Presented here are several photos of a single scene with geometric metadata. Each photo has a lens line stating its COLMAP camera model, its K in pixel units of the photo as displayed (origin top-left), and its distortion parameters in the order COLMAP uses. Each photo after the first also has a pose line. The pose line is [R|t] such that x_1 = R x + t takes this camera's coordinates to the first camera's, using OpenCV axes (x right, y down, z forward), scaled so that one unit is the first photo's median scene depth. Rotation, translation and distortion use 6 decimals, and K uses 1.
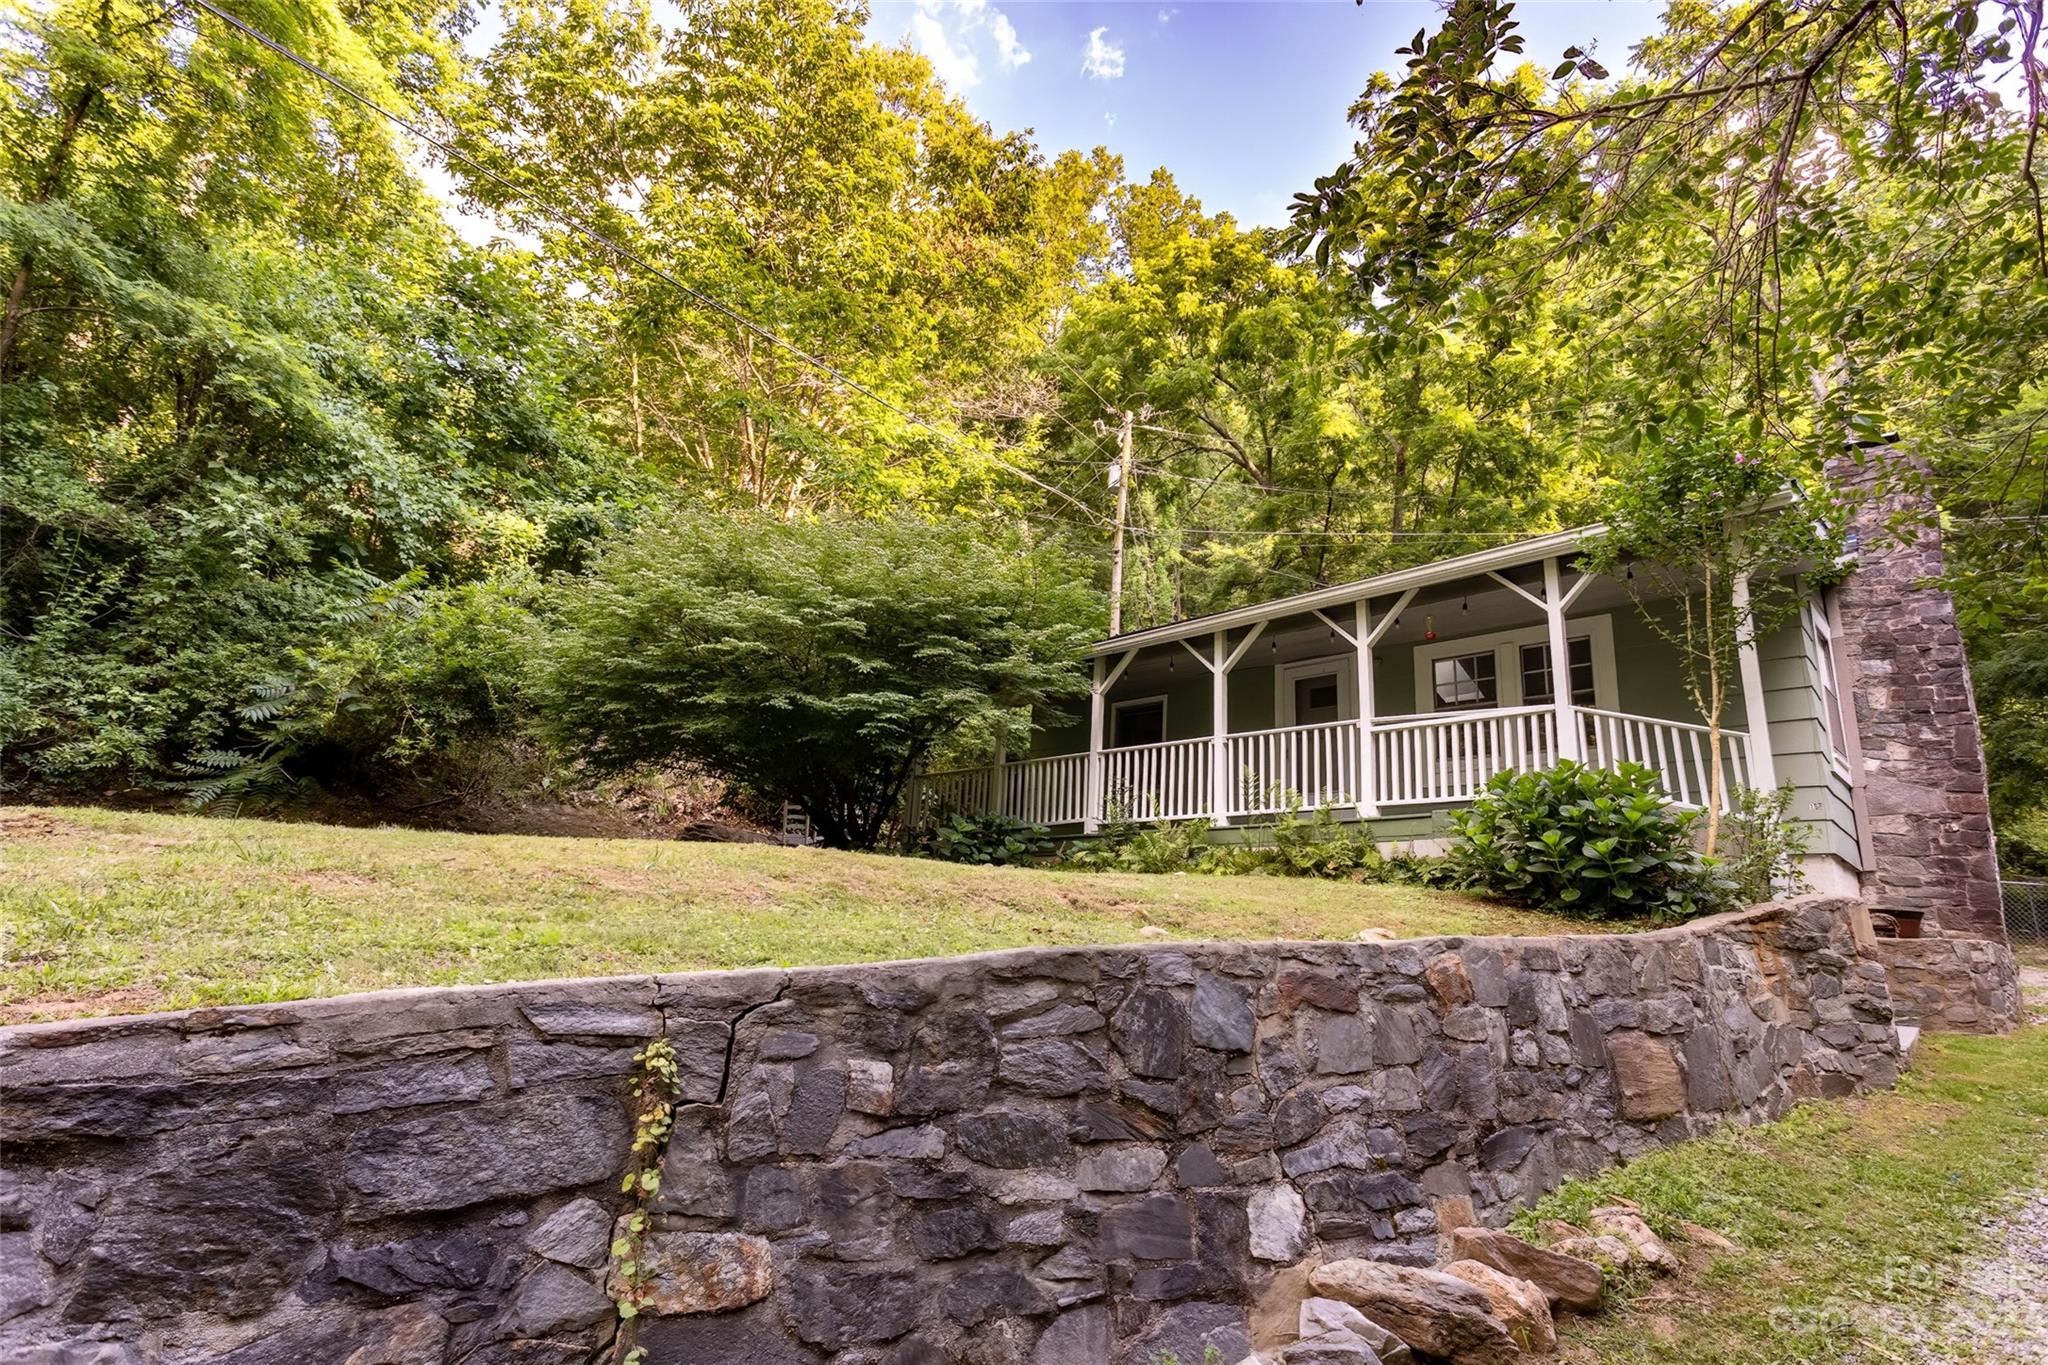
lens RADIAL K [[1007.6, 0, 1017.8], [0, 1007.6, 683.8], [0, 0, 1]] dist [0.010598, -0.001323]
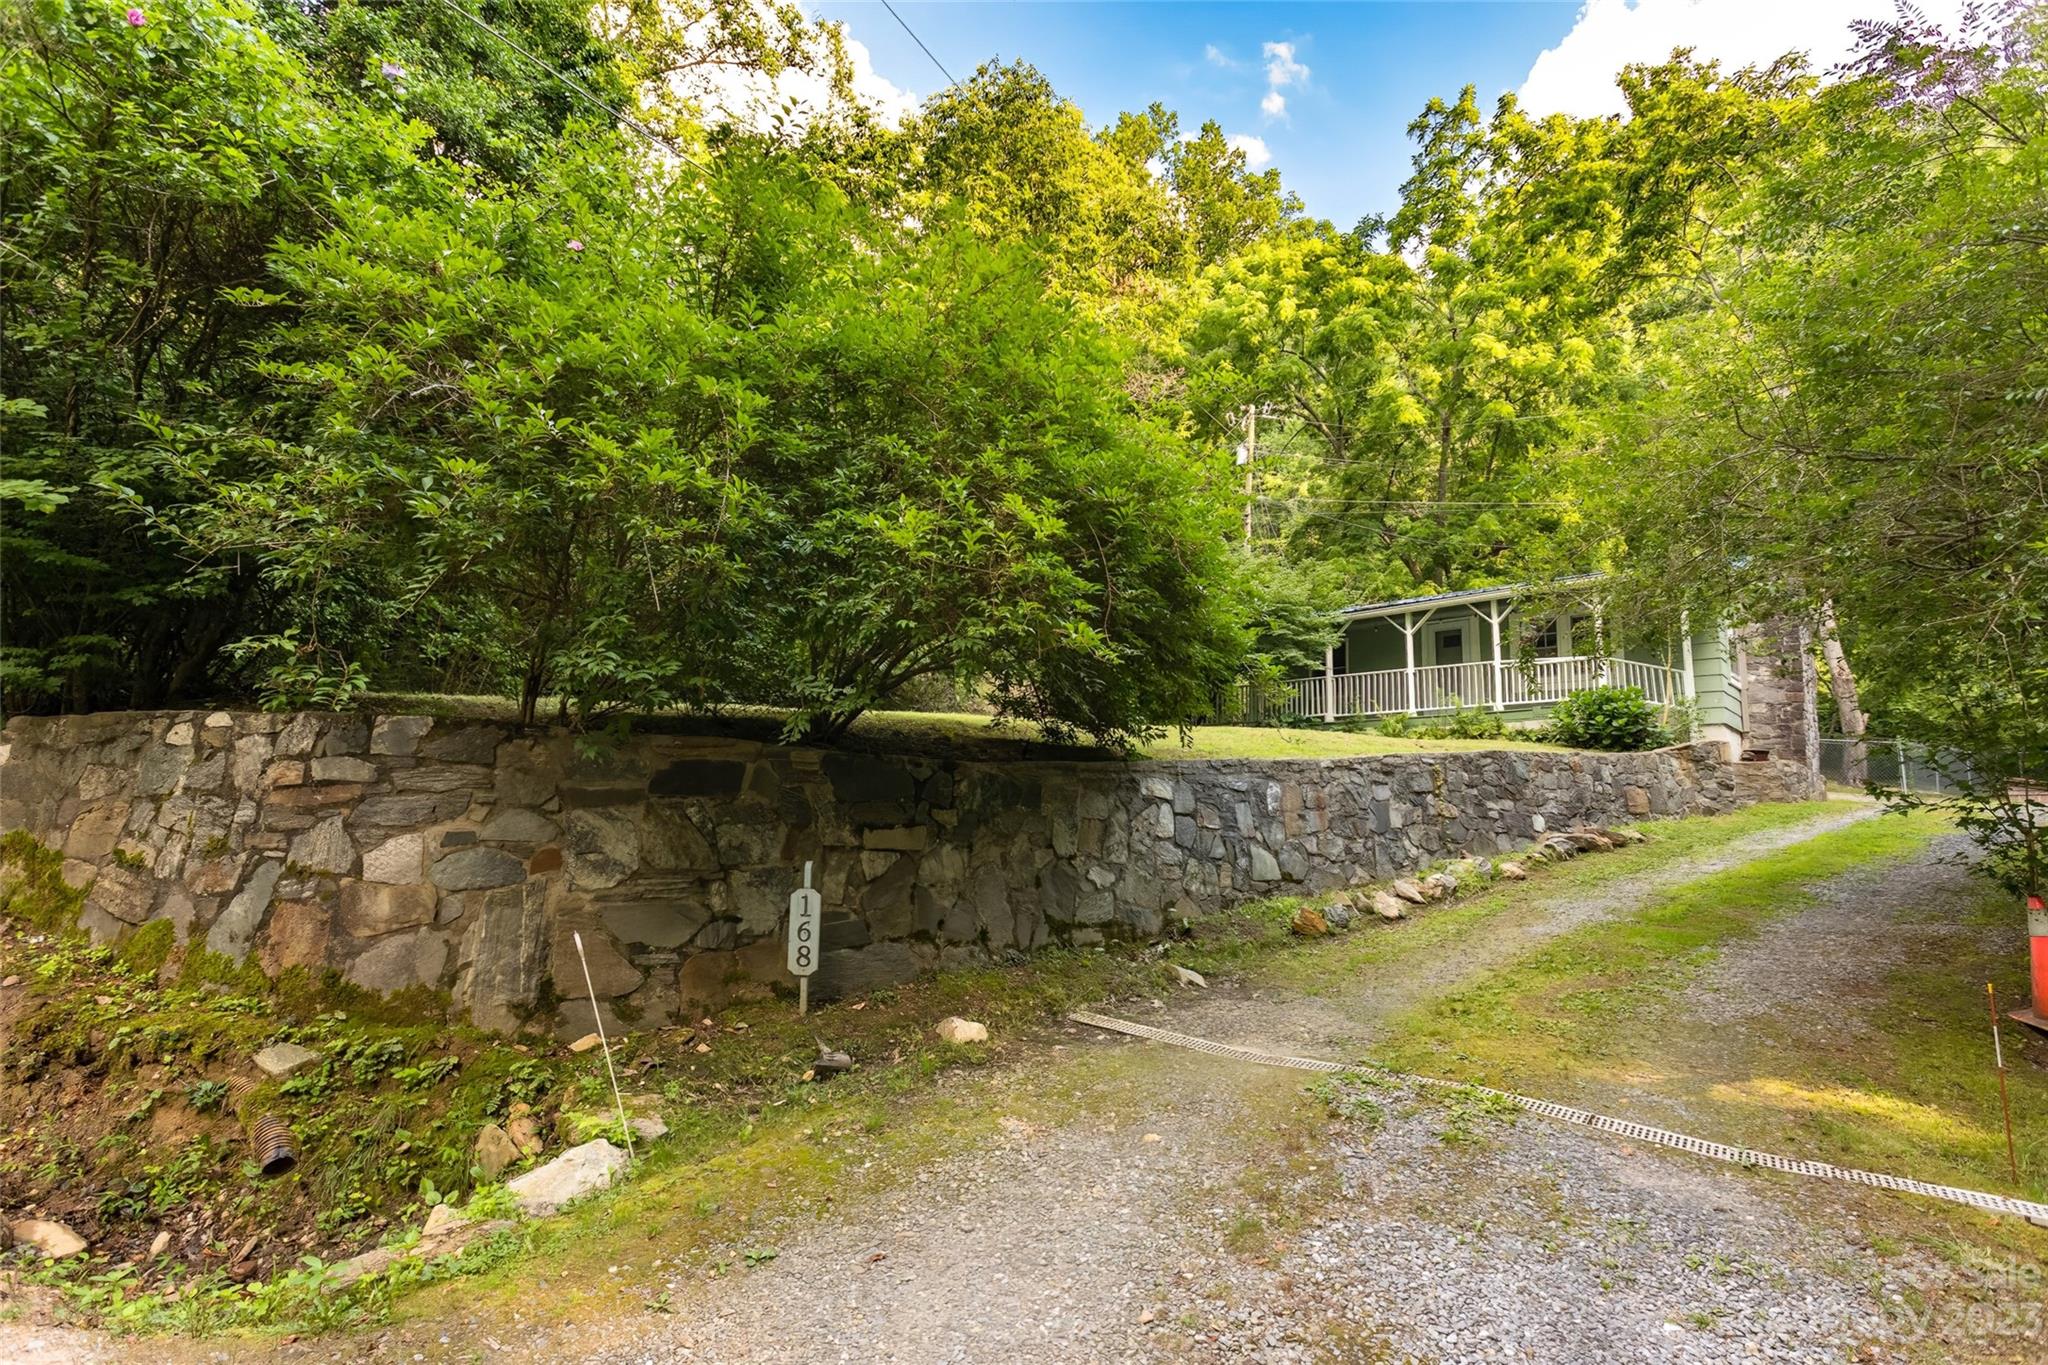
lens RADIAL K [[1002.3, 0, 1018.1], [0, 1002.3, 681.6], [0, 0, 1]] dist [0.009334, 0.000655]
pose [[0.999697, -0.020694, 0.013322, -0.640013], [0.019215, 0.994506, 0.102898, -0.150860], [-0.015378, -0.102611, 0.994603, -0.976599]]
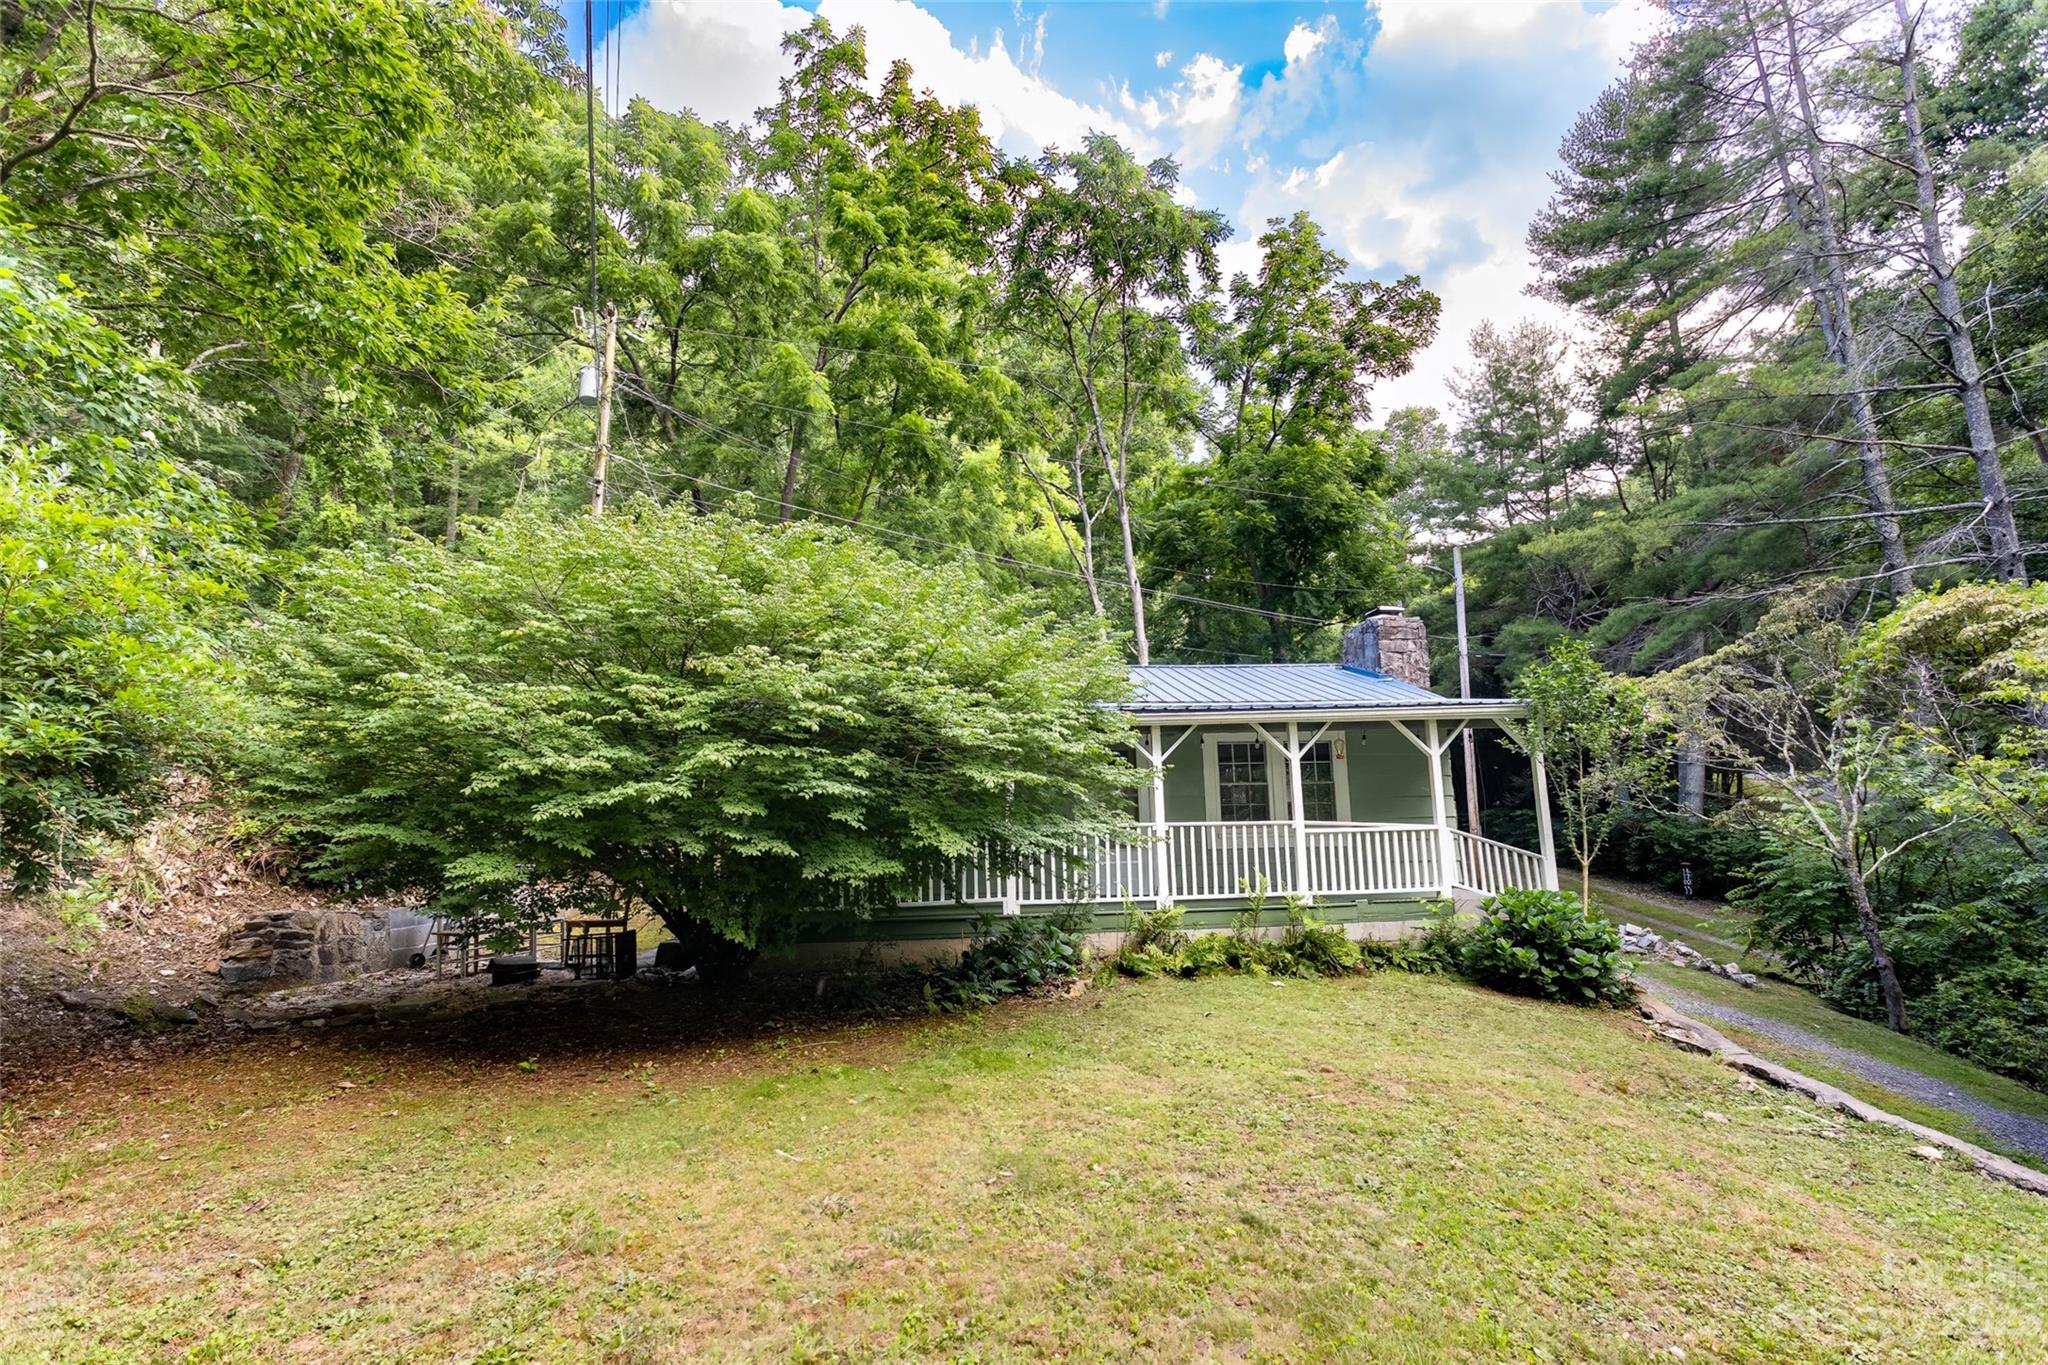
lens RADIAL K [[1012.0, 0, 1024.9], [0, 1012.0, 688.9], [0, 0, 1]] dist [0.010109, -0.000336]
pose [[0.643891, 0.058453, 0.762881, -0.831405], [-0.141339, 0.989004, 0.043514, -0.133419], [-0.751949, -0.135843, 0.645073, 0.506276]]
